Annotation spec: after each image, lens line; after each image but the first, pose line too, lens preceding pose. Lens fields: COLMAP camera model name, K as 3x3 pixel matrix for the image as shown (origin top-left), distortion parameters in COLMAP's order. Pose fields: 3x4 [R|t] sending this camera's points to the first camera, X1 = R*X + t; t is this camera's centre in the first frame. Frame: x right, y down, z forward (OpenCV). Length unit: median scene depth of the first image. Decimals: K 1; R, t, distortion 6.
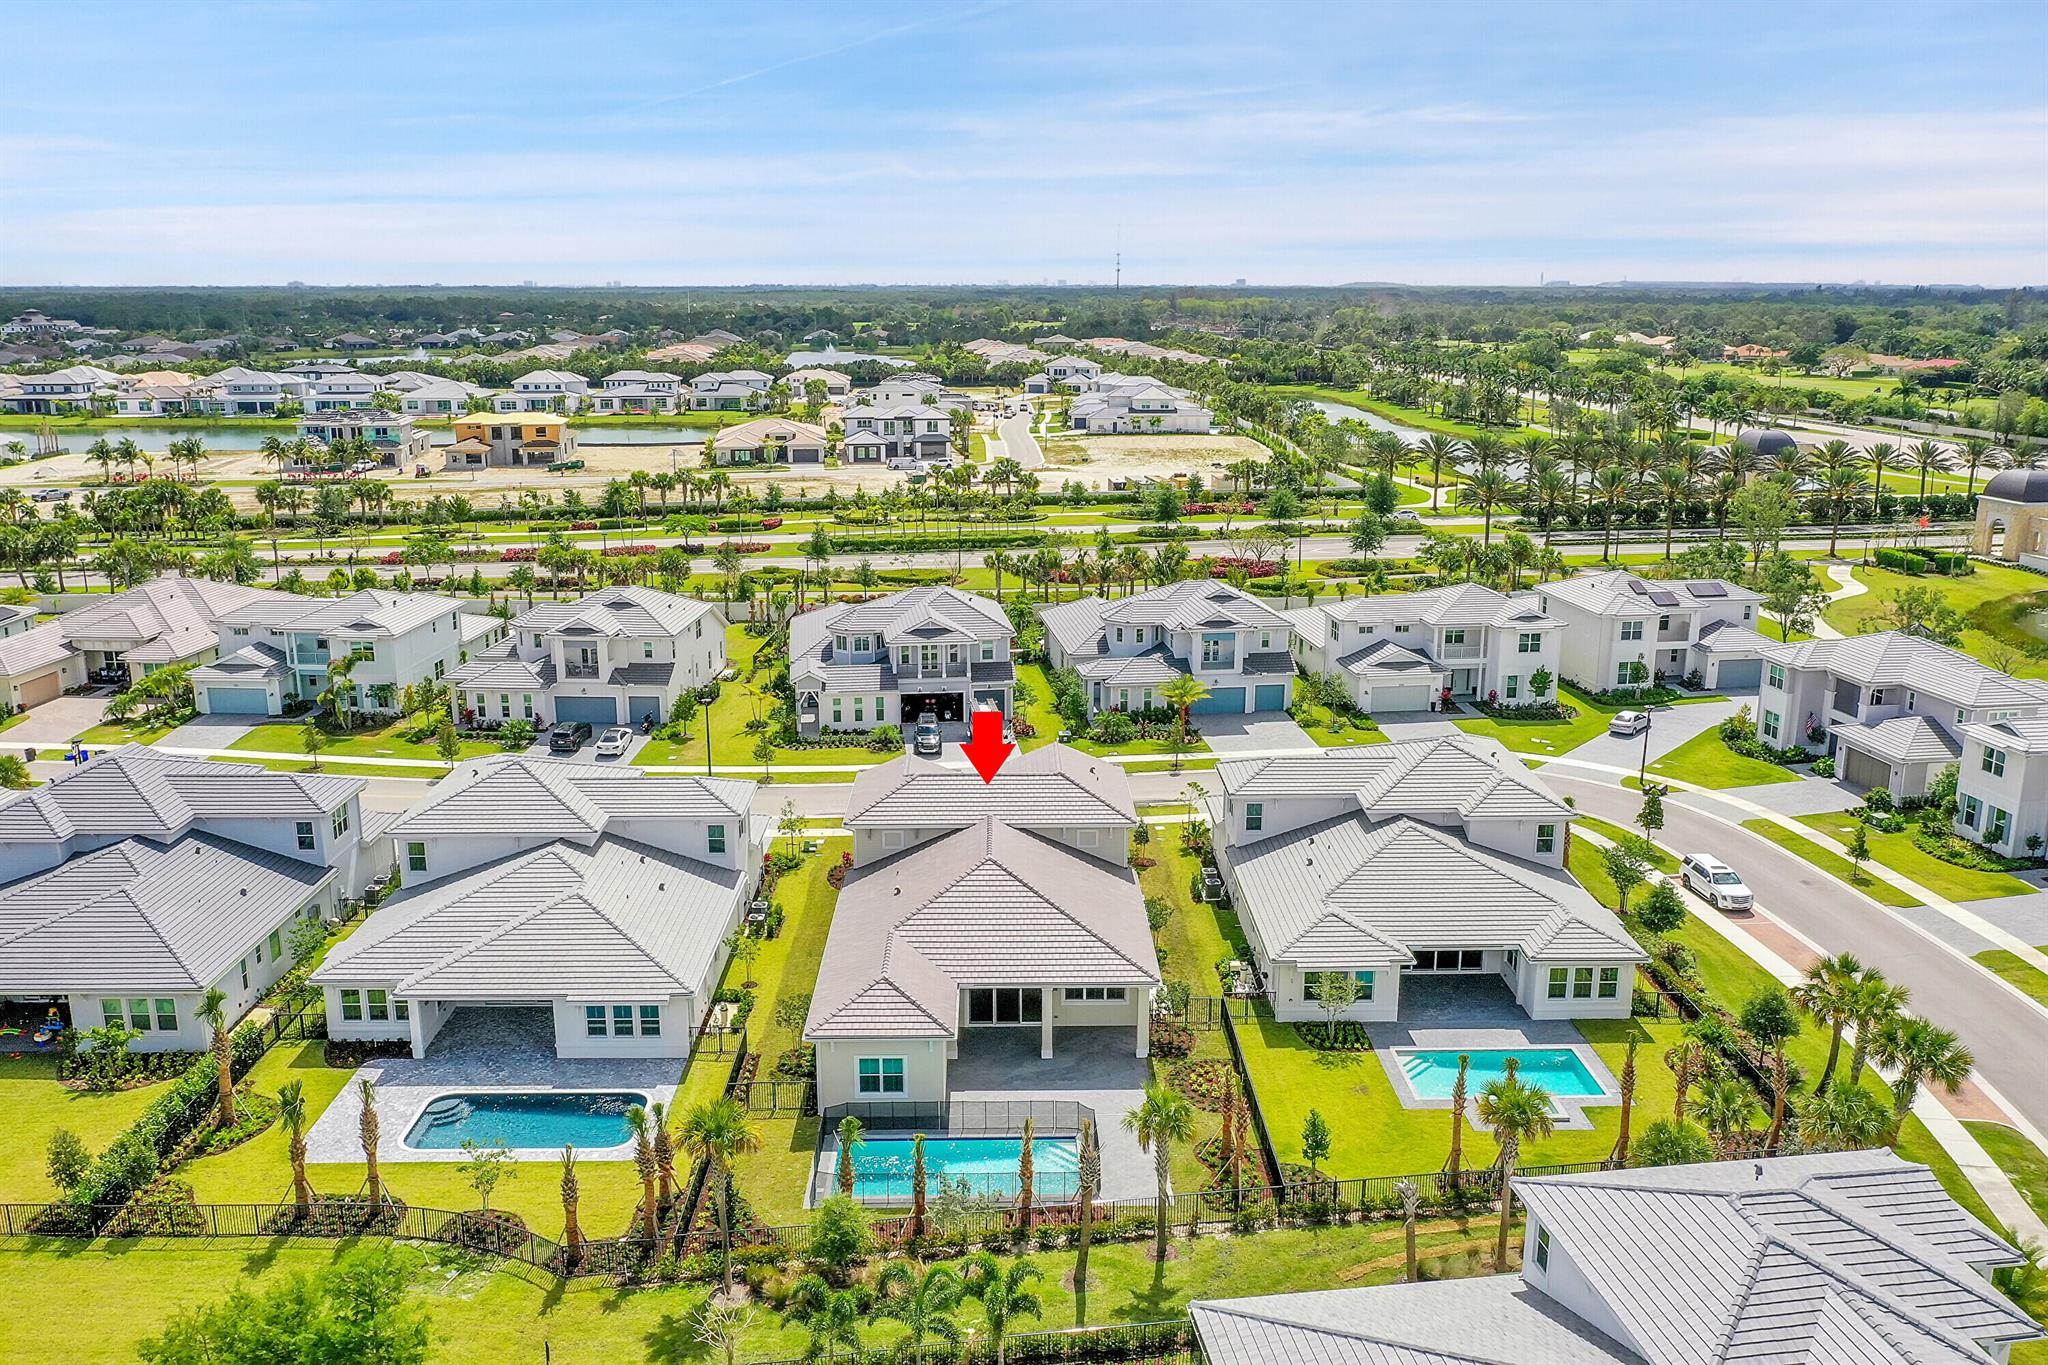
lens RADIAL K [[1597.3, 0, 1023.2], [0, 1597.3, 683.9], [0, 0, 1]] dist [-0.008522, -0.008241]
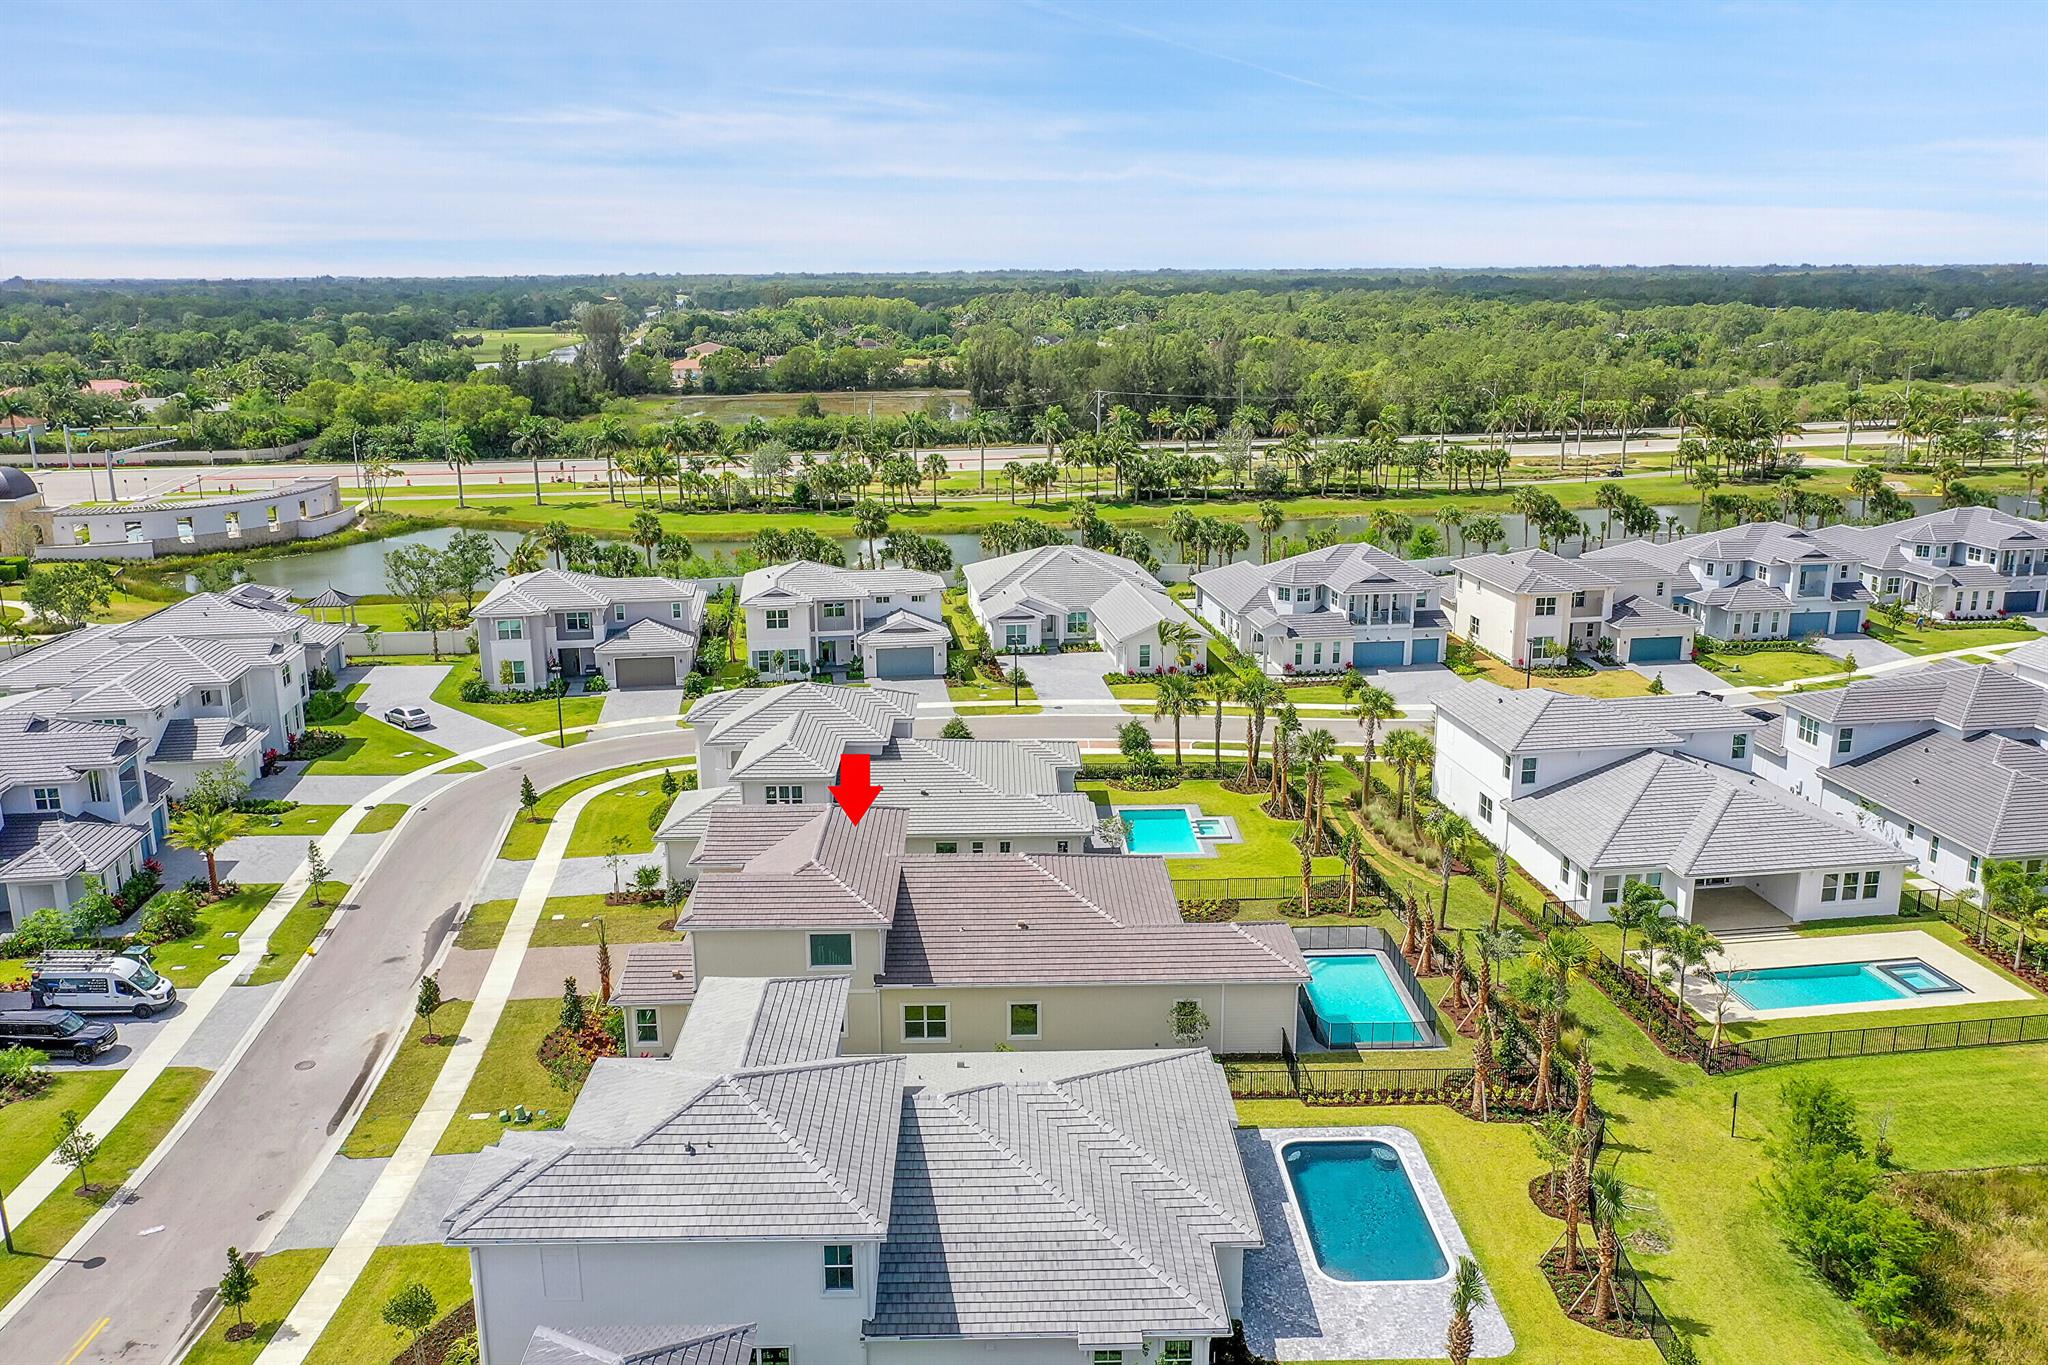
lens RADIAL K [[1597.3, 0, 1018.8], [0, 1597.3, 686.3], [0, 0, 1]] dist [-0.008522, -0.008241]
pose [[-0.011143, -0.246974, 0.968958, -0.889511], [0.248588, 0.937912, 0.241920, -0.212236], [-0.968545, 0.243567, 0.050944, 0.861219]]
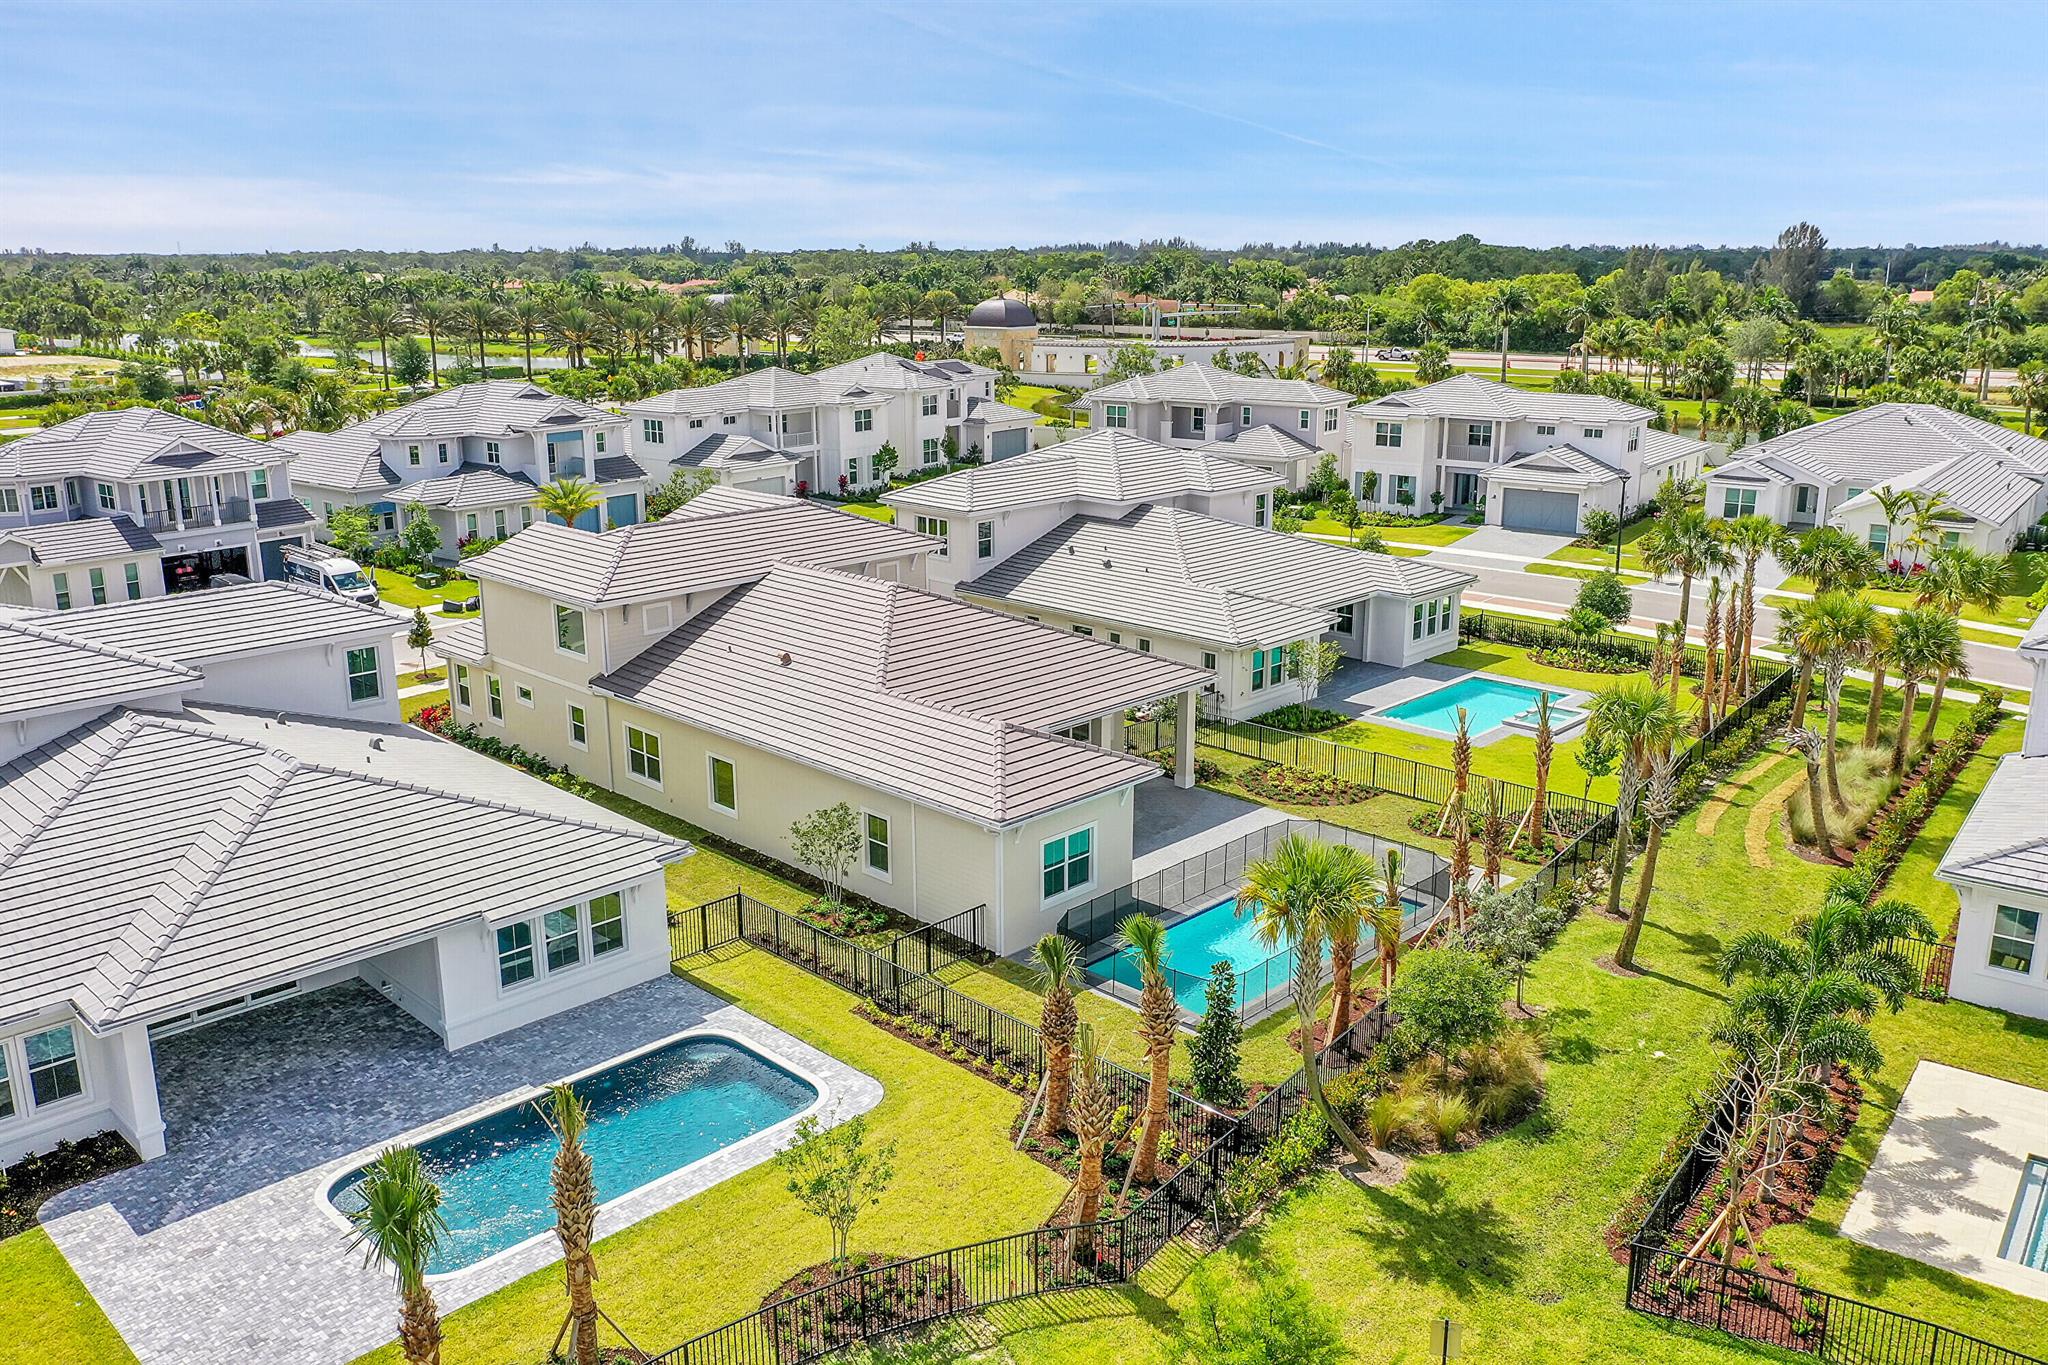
lens RADIAL K [[1597.3, 0, 1018.8], [0, 1597.3, 678.1], [0, 0, 1]] dist [-0.008522, -0.008241]
pose [[0.708237, -0.179585, 0.682751, -0.423966], [0.171609, 0.981891, 0.080253, 0.095507], [-0.684800, 0.060328, 0.726230, 0.441233]]
